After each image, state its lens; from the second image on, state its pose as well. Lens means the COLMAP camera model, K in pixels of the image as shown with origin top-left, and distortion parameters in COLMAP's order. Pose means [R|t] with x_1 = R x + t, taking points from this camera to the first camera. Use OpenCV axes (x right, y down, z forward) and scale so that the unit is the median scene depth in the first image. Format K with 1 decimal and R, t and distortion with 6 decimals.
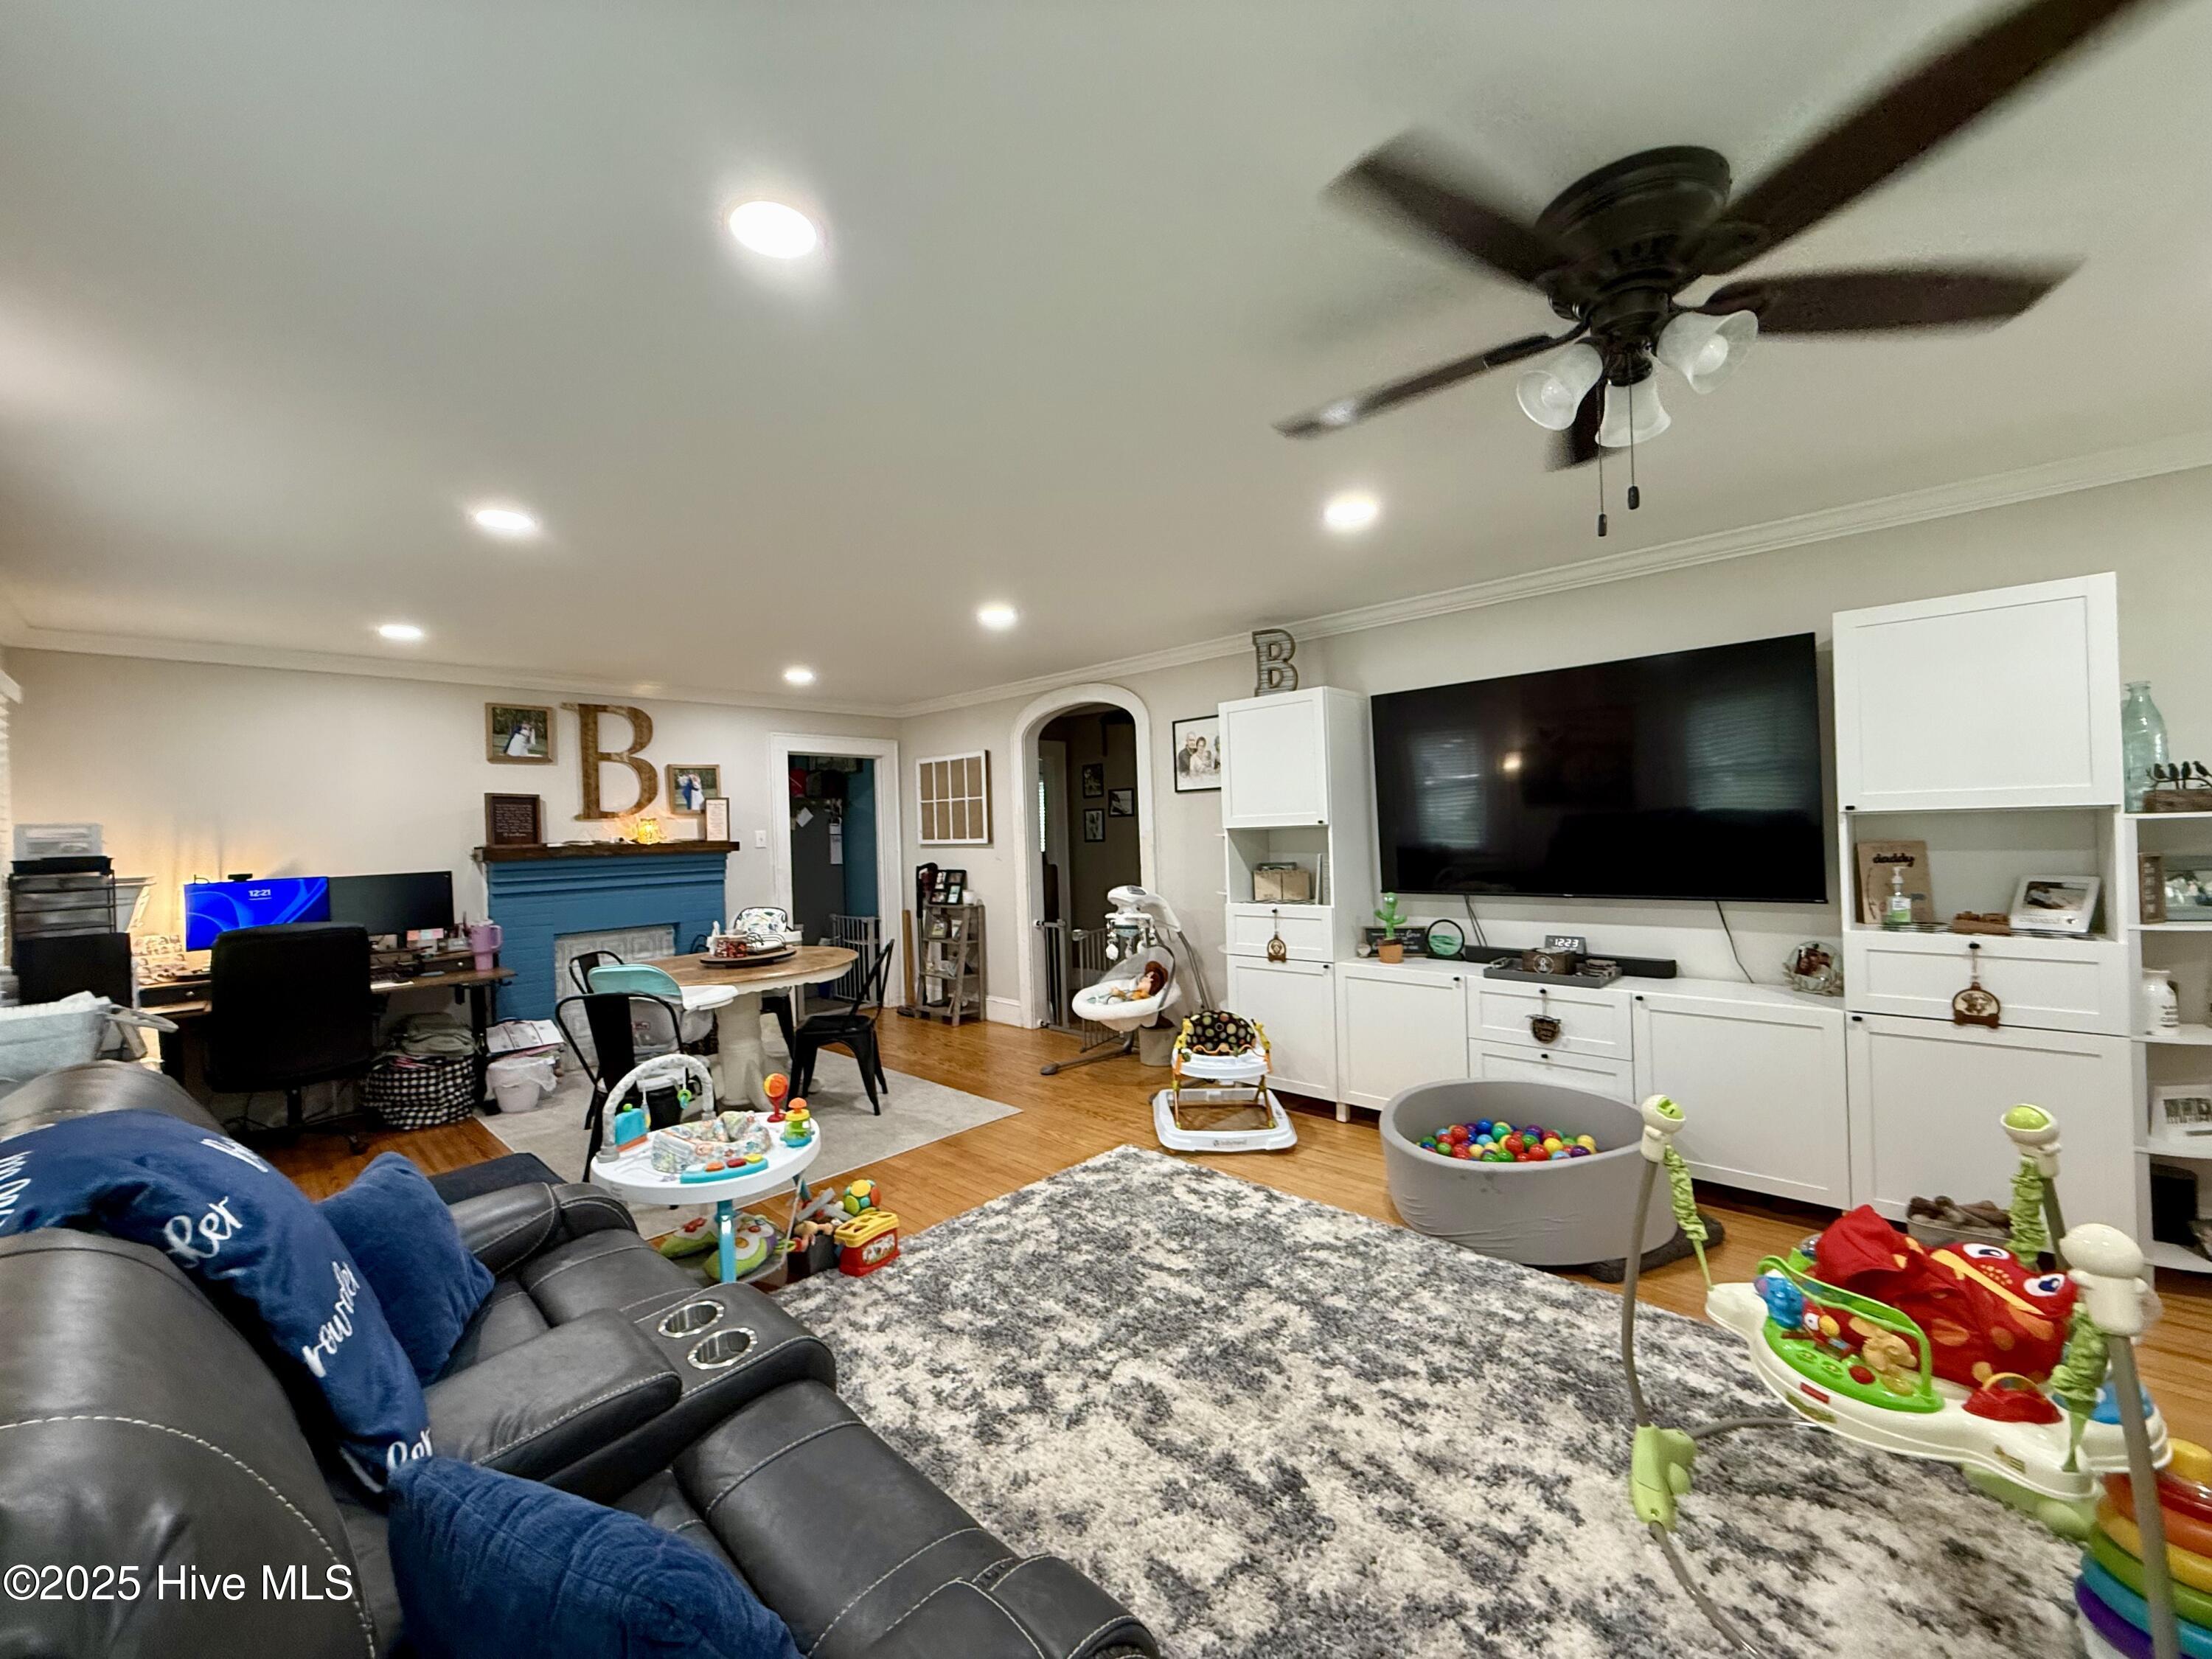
lens RADIAL K [[880.2, 0, 1100.5], [0, 880.2, 828.9], [0, 0, 1]] dist [-0.000301, -0.000297]
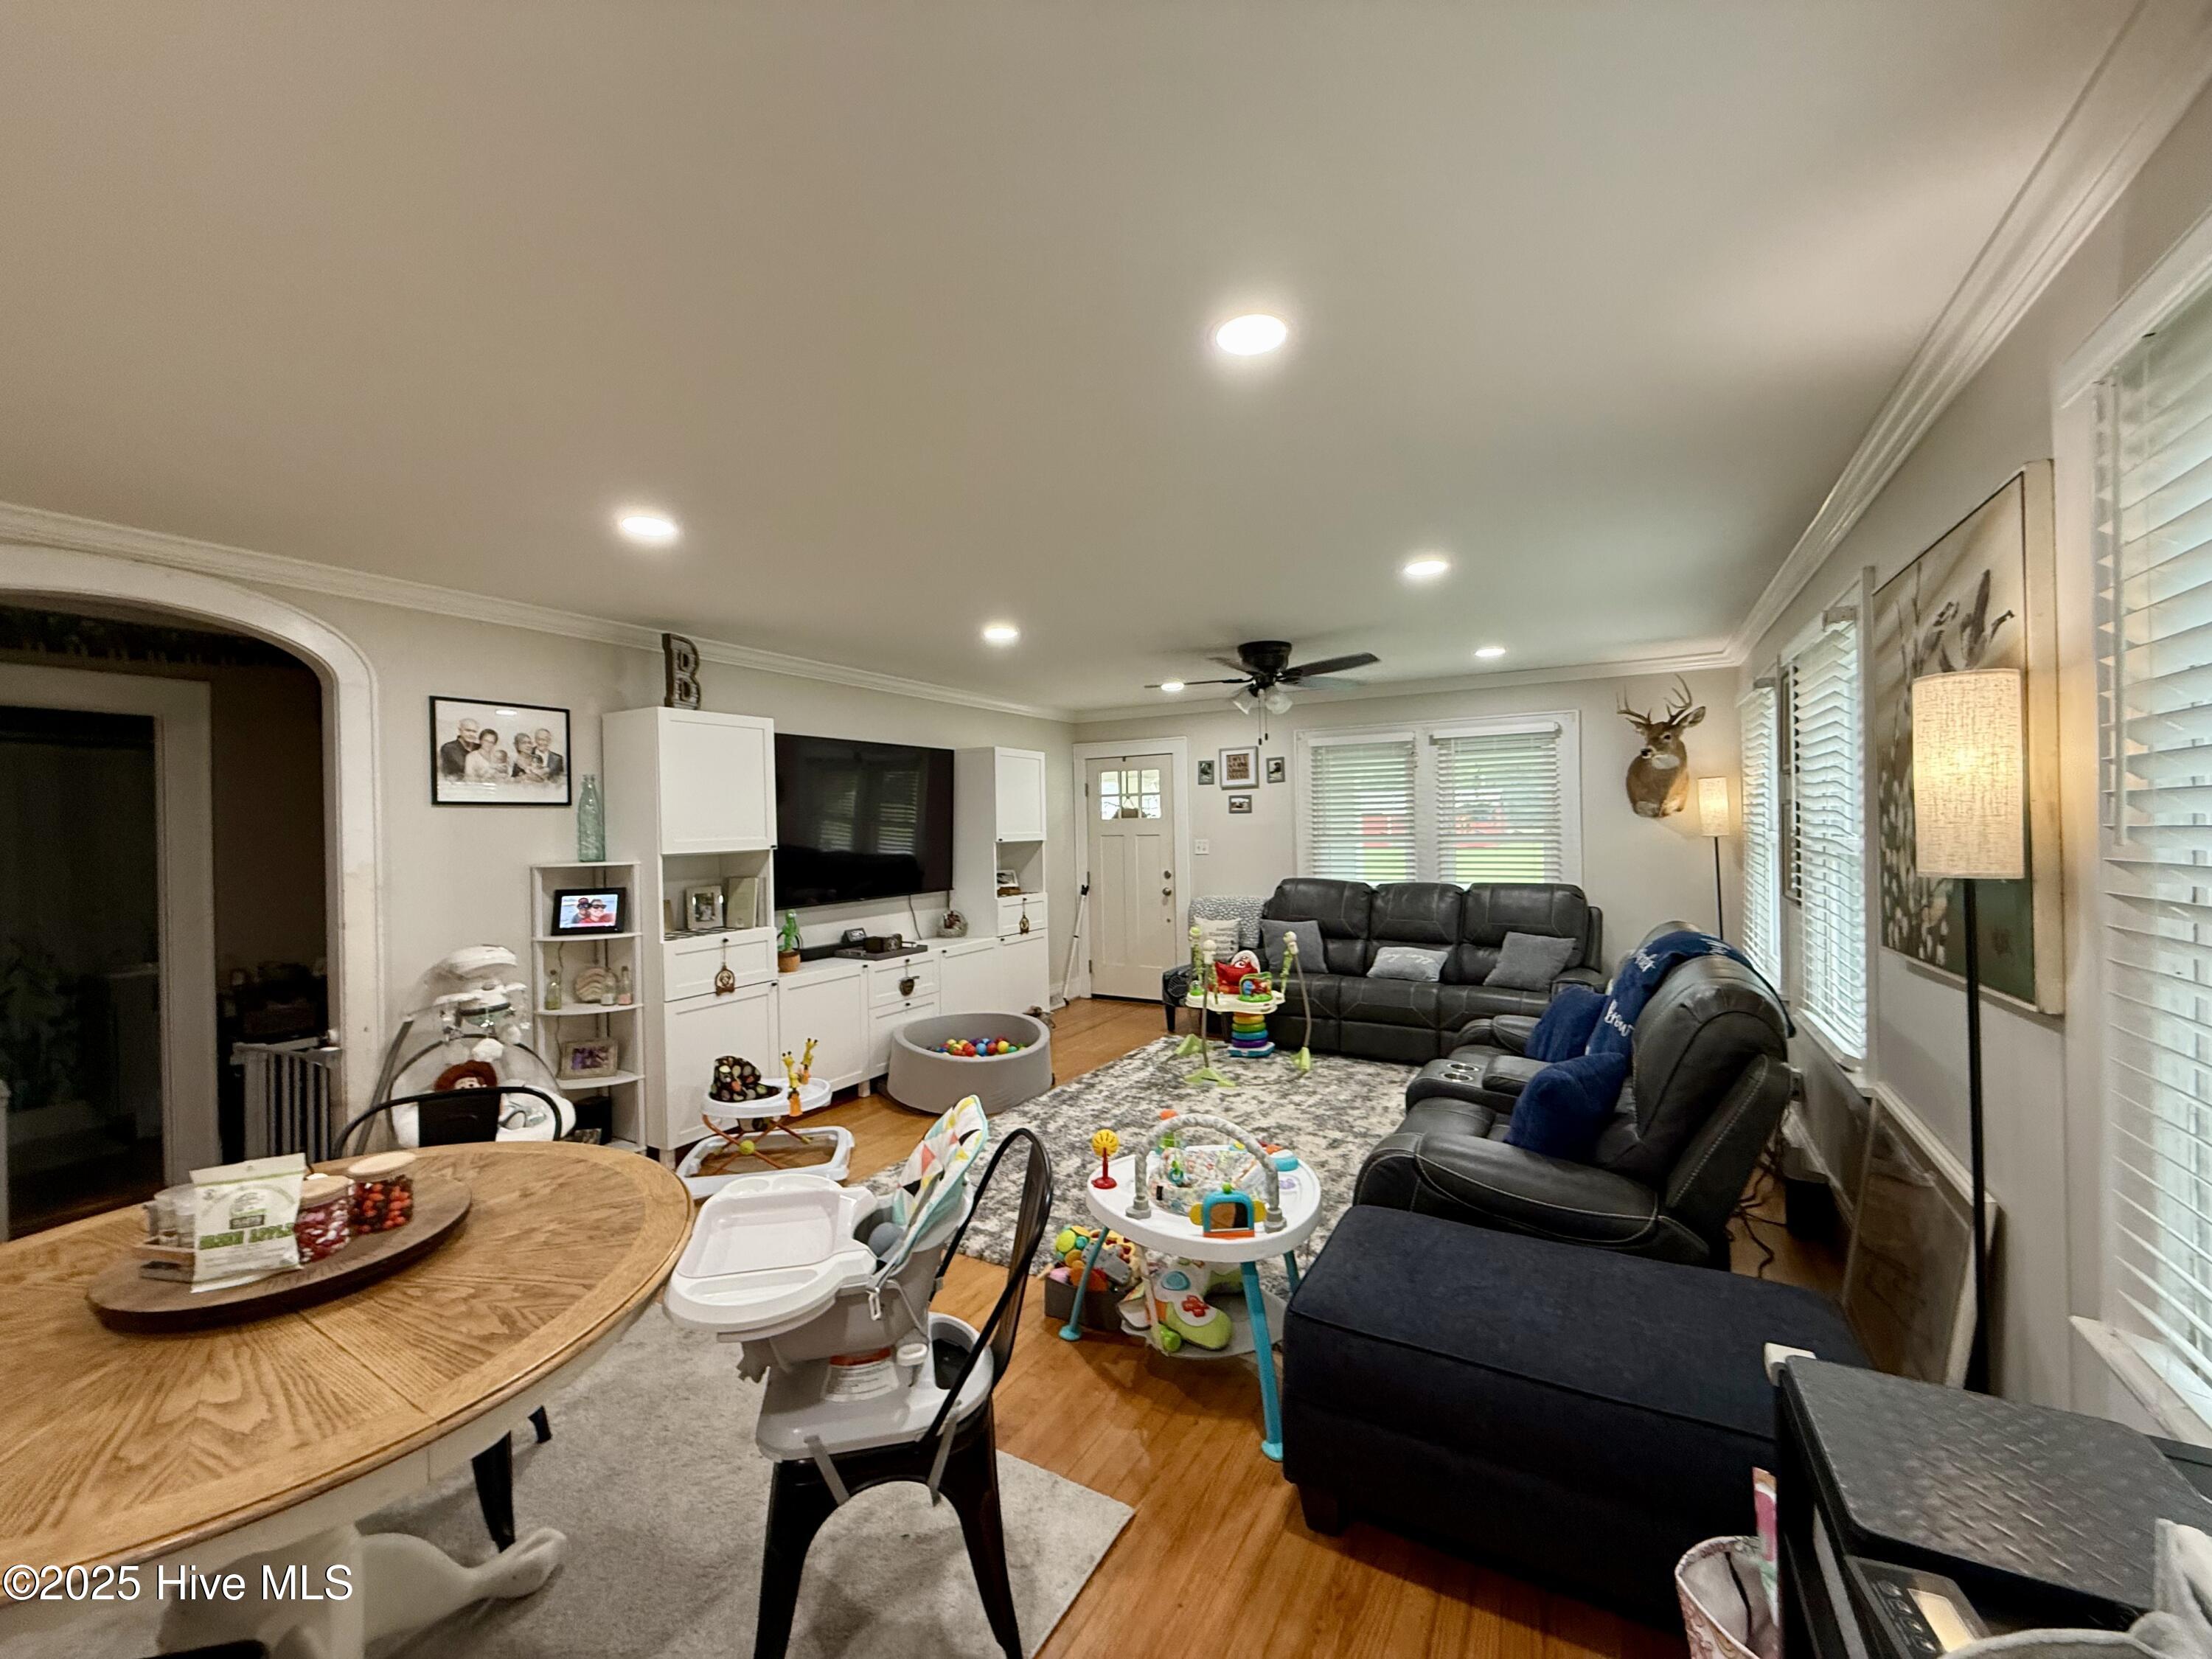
lens RADIAL K [[880.2, 0, 1100.5], [0, 880.2, 828.9], [0, 0, 1]] dist [-0.000301, -0.000297]
pose [[-0.234299, 0.035536, 0.971515, -1.059068], [0.028985, 0.999143, -0.029557, 0.017000], [-0.971732, 0.021234, -0.235128, 1.065872]]
